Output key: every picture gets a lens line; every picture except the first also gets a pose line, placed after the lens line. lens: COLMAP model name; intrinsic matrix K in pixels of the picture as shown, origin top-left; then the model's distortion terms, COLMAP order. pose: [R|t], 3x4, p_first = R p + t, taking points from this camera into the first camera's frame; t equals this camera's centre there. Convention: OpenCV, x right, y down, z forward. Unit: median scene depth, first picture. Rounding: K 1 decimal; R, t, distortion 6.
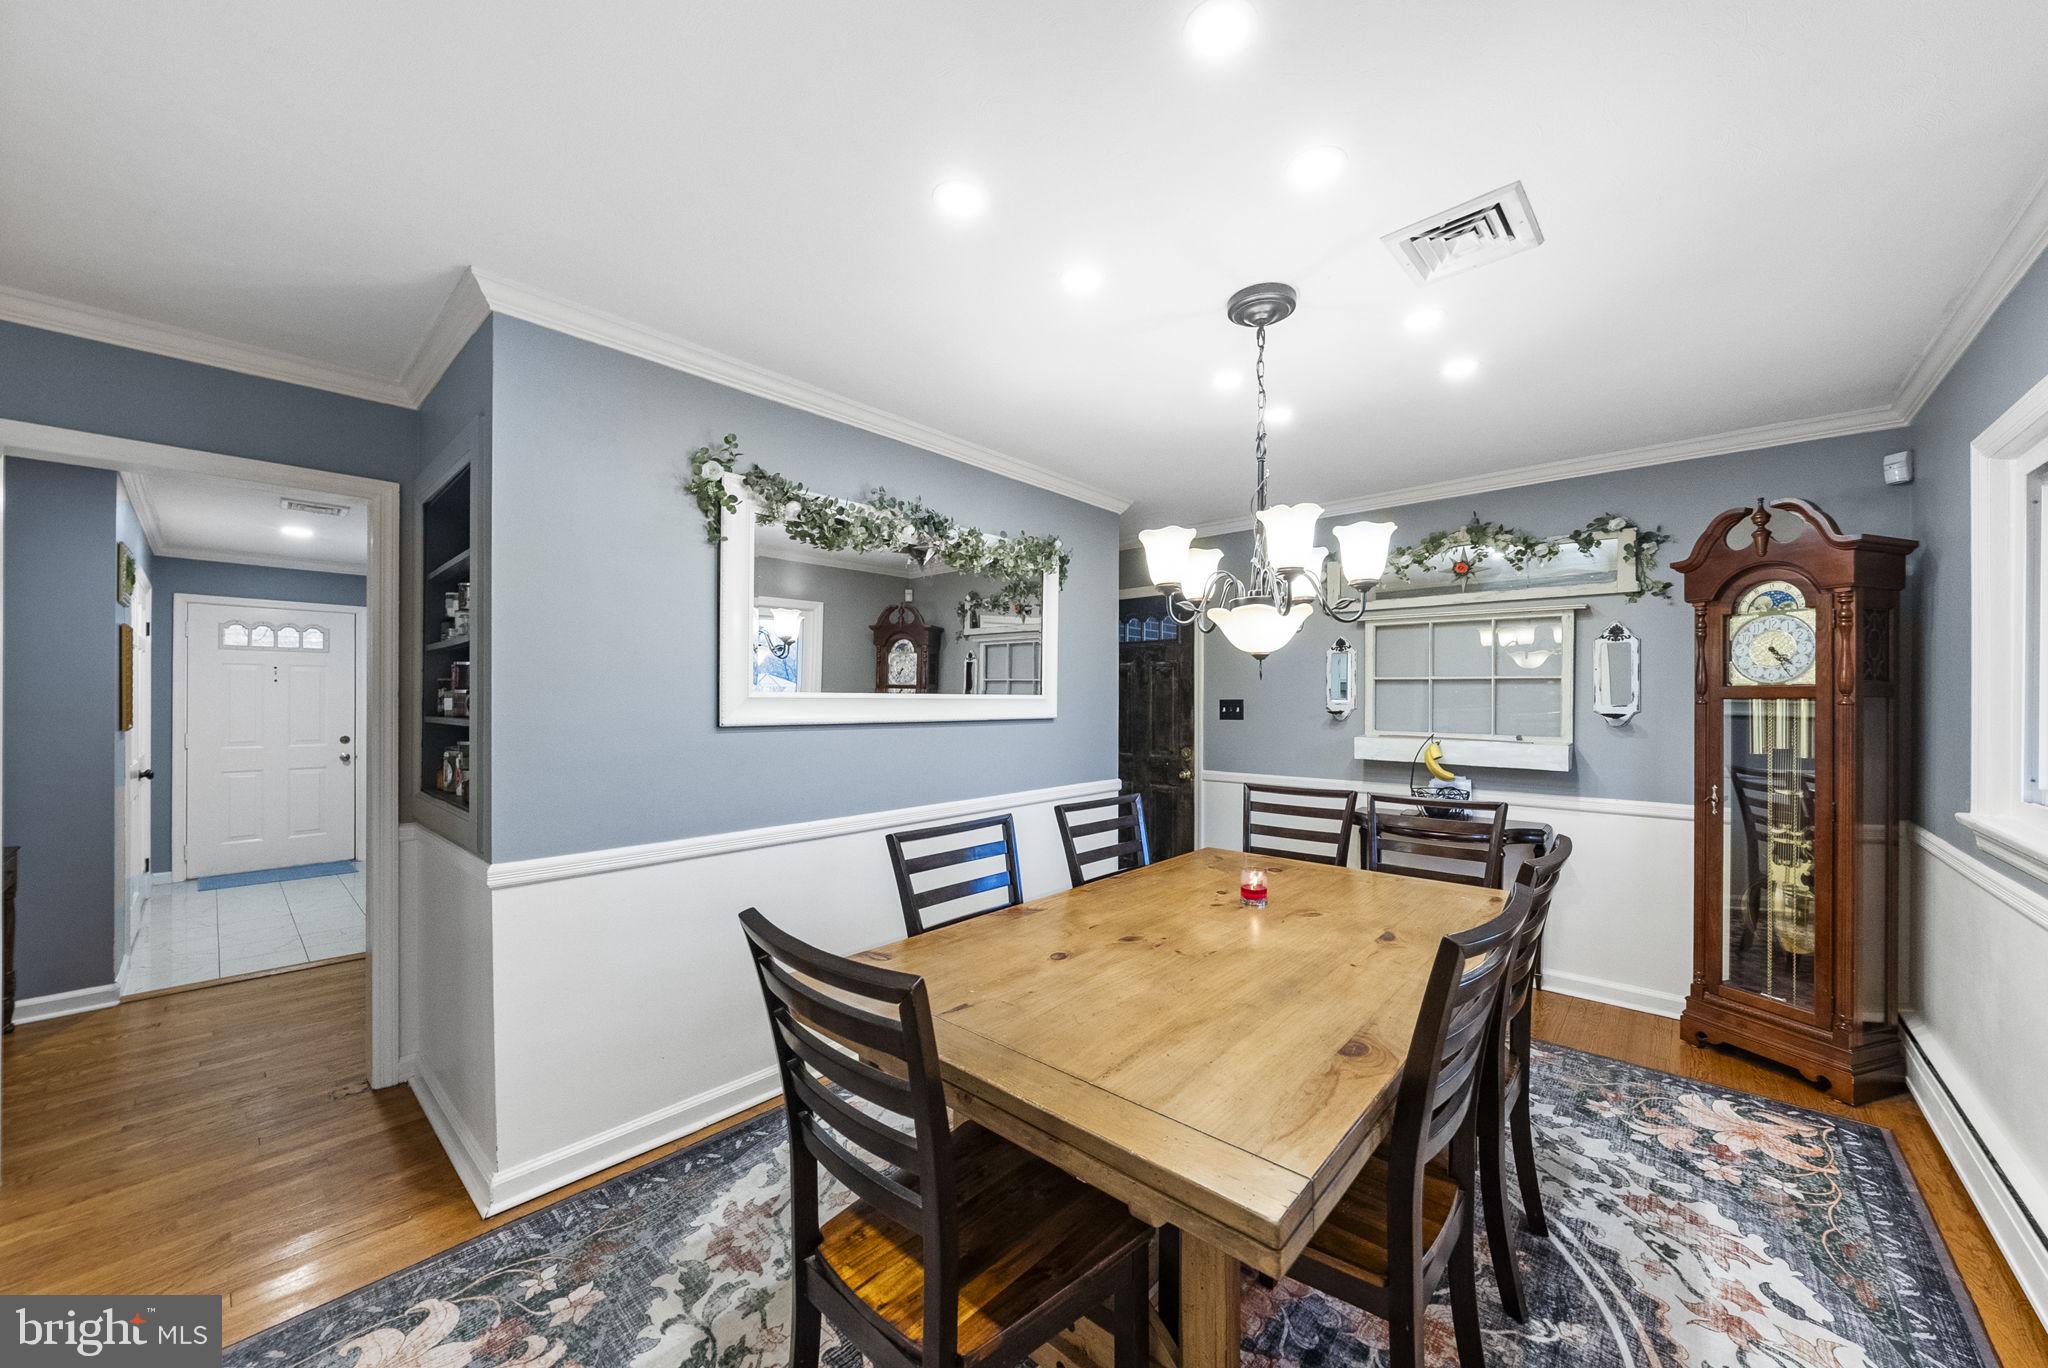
lens RADIAL K [[738.0, 0, 1027.4], [0, 738.0, 696.1], [0, 0, 1]] dist [-0.000578, -0.000111]
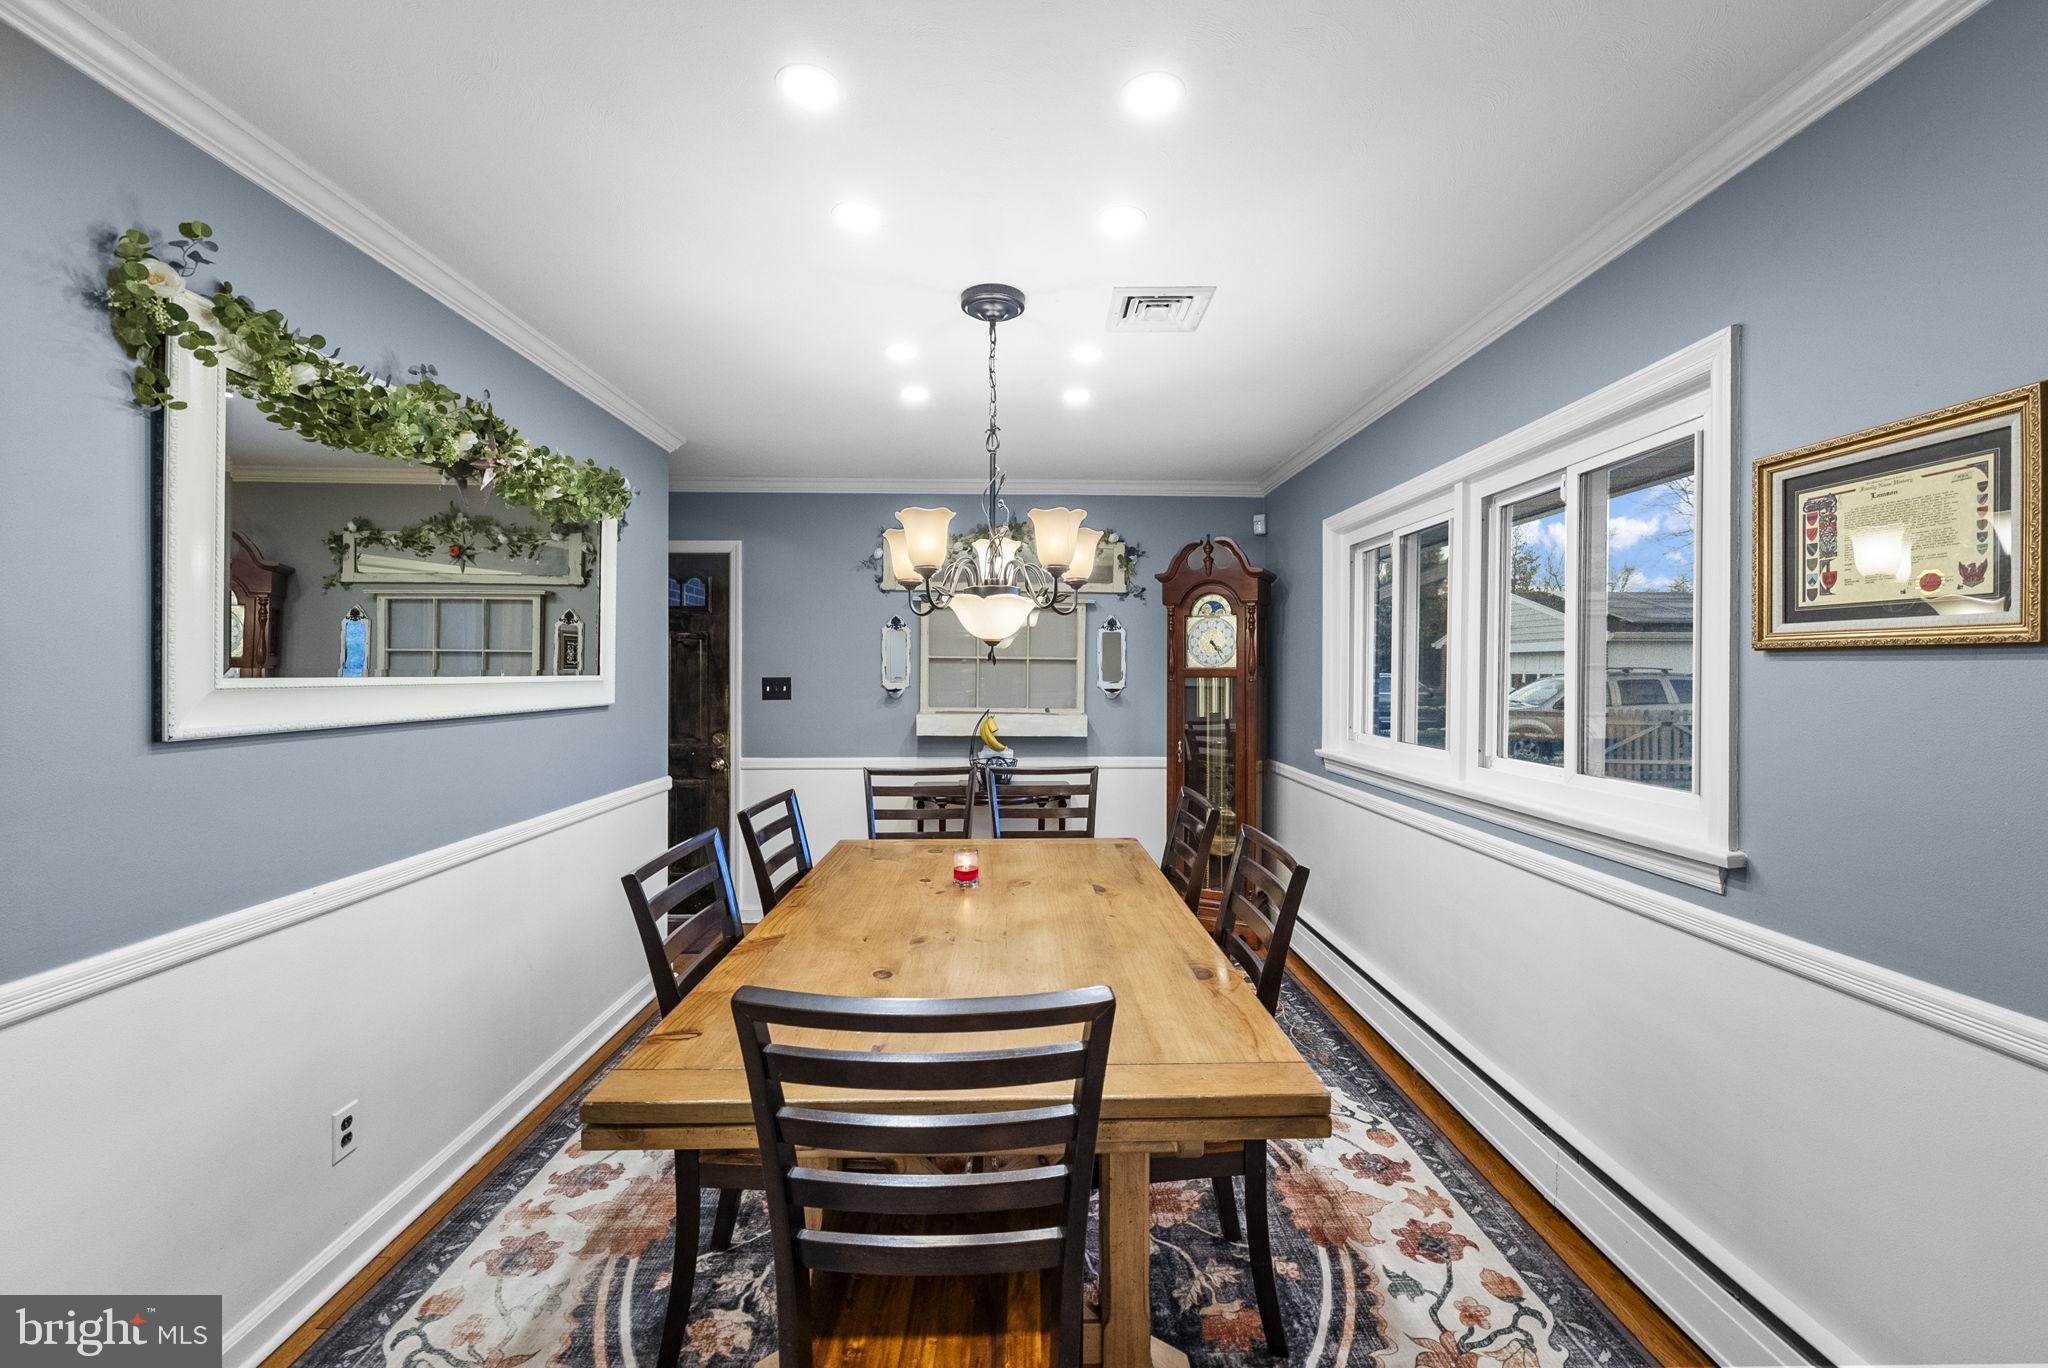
lens RADIAL K [[823.5, 0, 1024.6], [0, 823.5, 669.7], [0, 0, 1]] dist [-0.008037, 0.000045]
pose [[0.728583, -0.000132, 0.684958, -0.310673], [-0.002095, 0.999995, 0.002421, -0.013157], [-0.684955, -0.003199, 0.728579, 0.092150]]
